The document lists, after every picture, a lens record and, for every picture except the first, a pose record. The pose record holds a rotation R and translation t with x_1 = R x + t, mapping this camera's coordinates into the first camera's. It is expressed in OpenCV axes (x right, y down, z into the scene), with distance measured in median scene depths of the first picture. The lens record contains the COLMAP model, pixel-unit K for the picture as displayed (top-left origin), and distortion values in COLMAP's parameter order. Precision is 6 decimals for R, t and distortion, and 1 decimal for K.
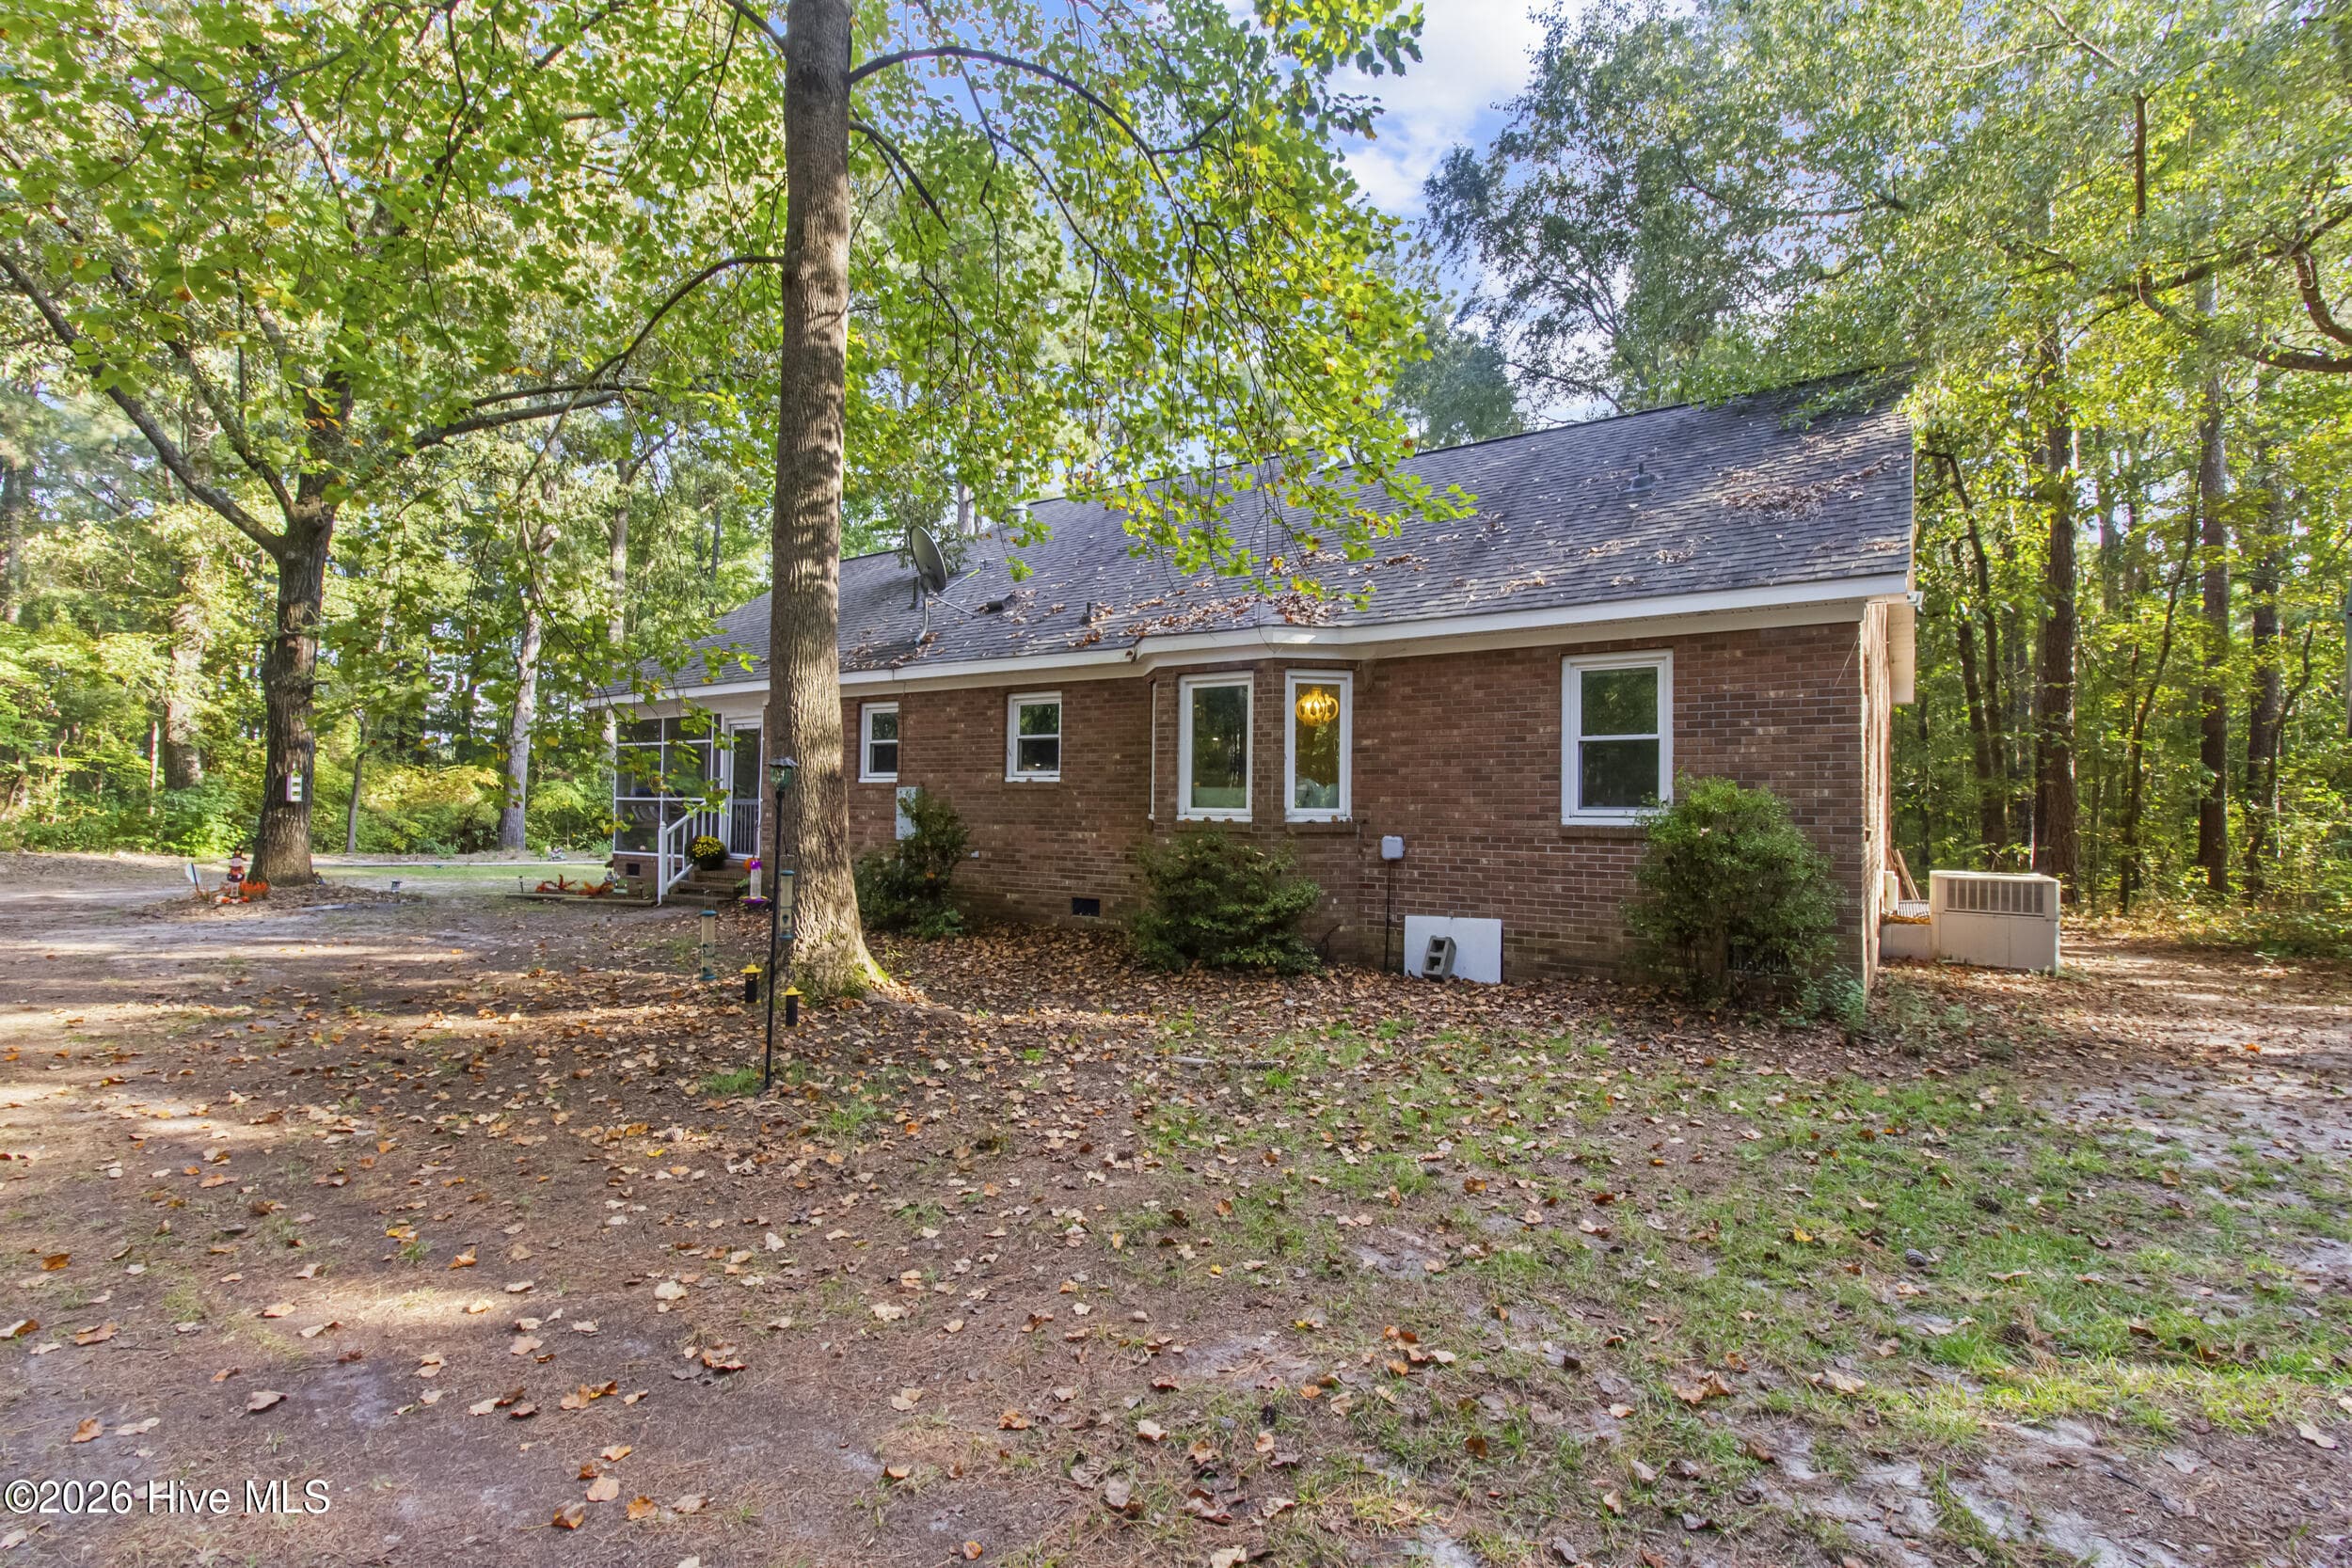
lens RADIAL K [[1094.4, 0, 1185.2], [0, 1094.4, 745.5], [0, 0, 1]] dist [0.000719, 0.000204]
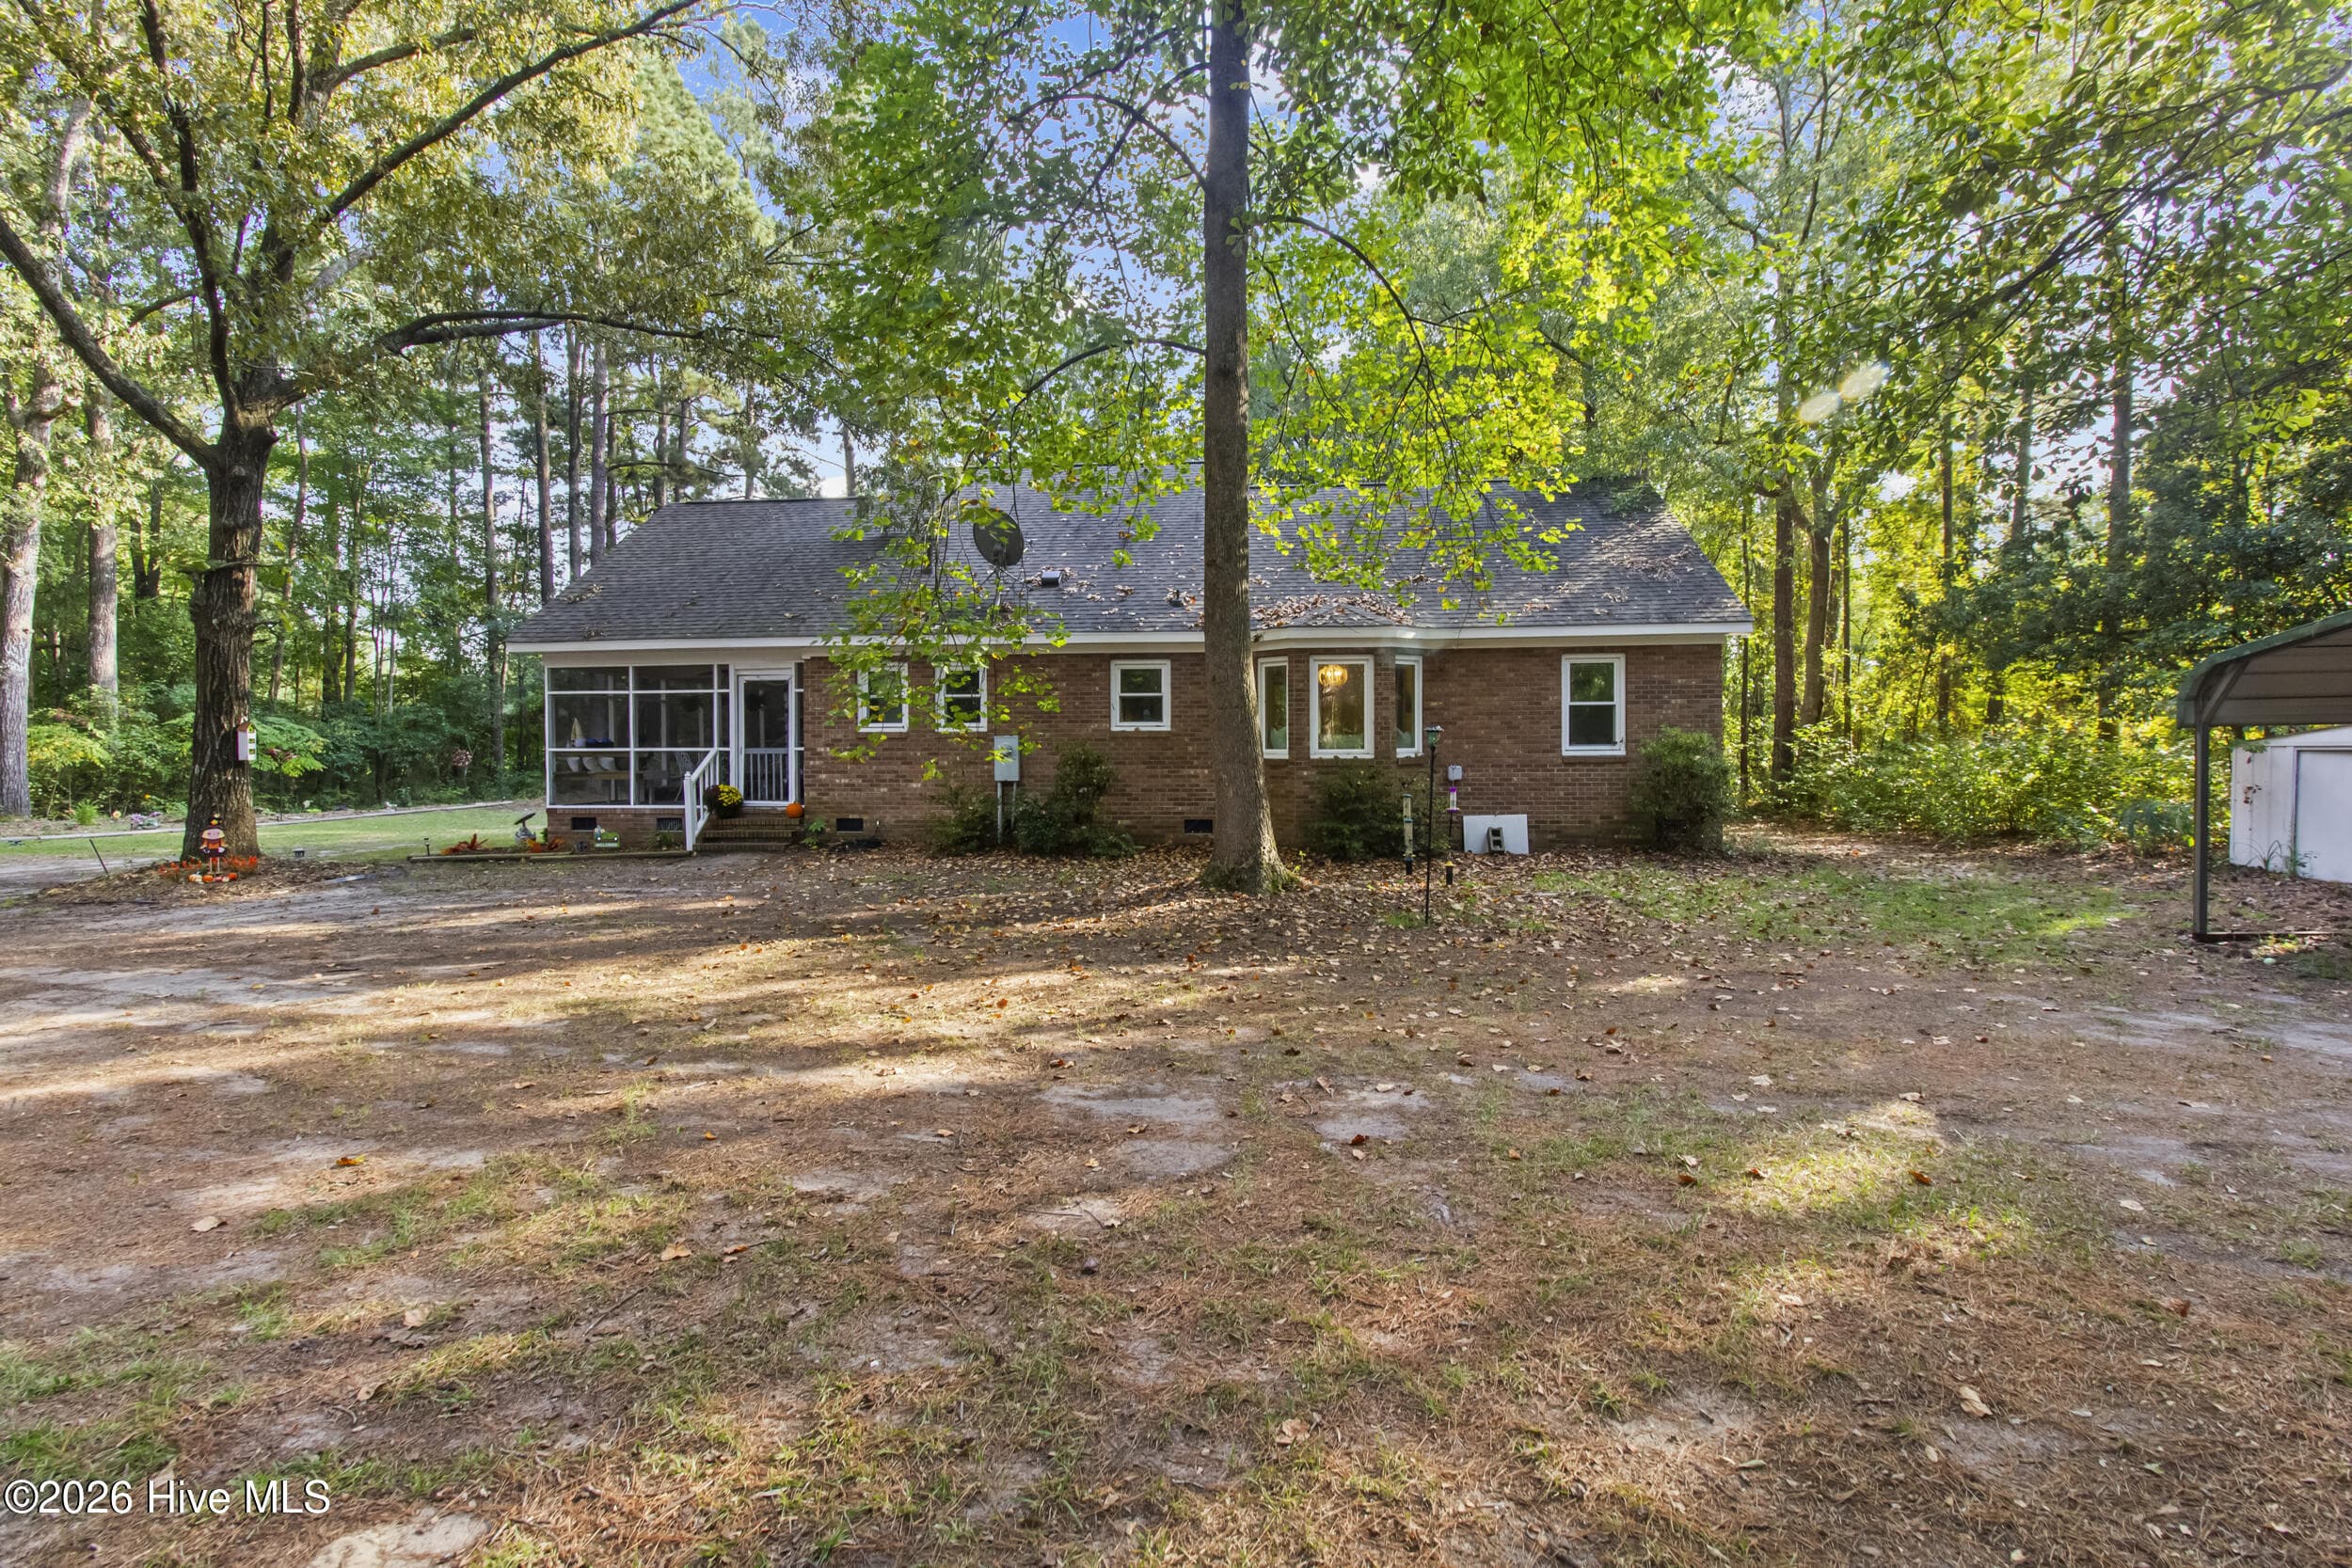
lens RADIAL K [[1094.4, 0, 1185.2], [0, 1094.4, 745.5], [0, 0, 1]] dist [0.000719, 0.000204]
pose [[0.872043, -0.016594, 0.489148, -0.852090], [-0.012756, 0.998315, 0.056609, -0.026561], [-0.489263, -0.055605, 0.870362, -0.147947]]
